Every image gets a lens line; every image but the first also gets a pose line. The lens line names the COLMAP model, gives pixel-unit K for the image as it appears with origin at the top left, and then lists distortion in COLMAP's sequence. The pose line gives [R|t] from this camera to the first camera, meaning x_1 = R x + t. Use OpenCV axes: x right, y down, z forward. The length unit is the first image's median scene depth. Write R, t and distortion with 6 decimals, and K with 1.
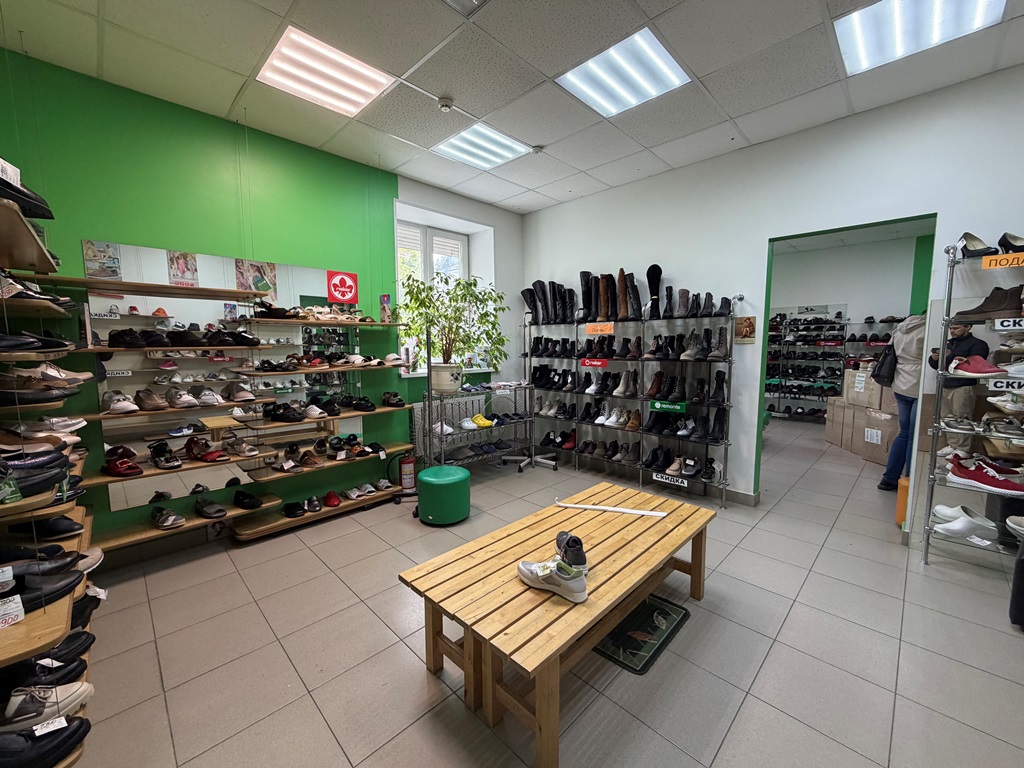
lens RADIAL K [[407.7, 0, 510.0], [0, 407.7, 385.1], [0, 0, 1]] dist [0.000185, -0.000128]
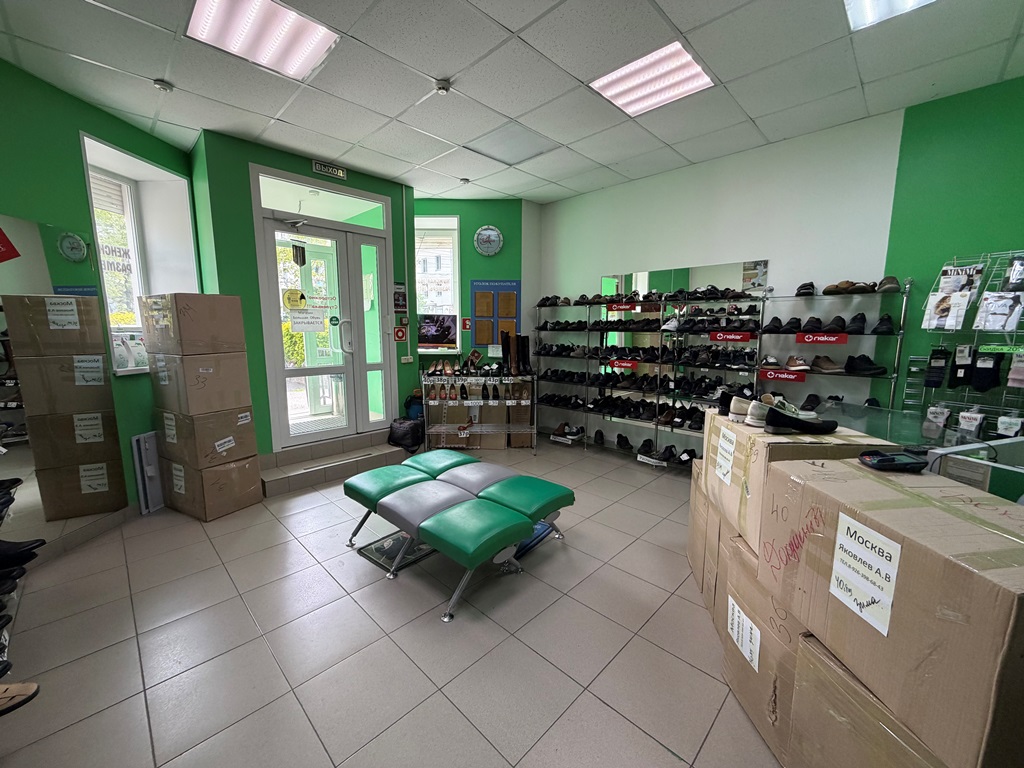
lens RADIAL K [[407.7, 0, 510.0], [0, 407.7, 385.1], [0, 0, 1]] dist [0.000185, -0.000128]
pose [[0.999887, 0.005688, 0.013883, 0.855585], [-0.006232, 0.999202, 0.039455, -0.100772], [-0.013648, -0.039537, 0.999125, 0.840819]]
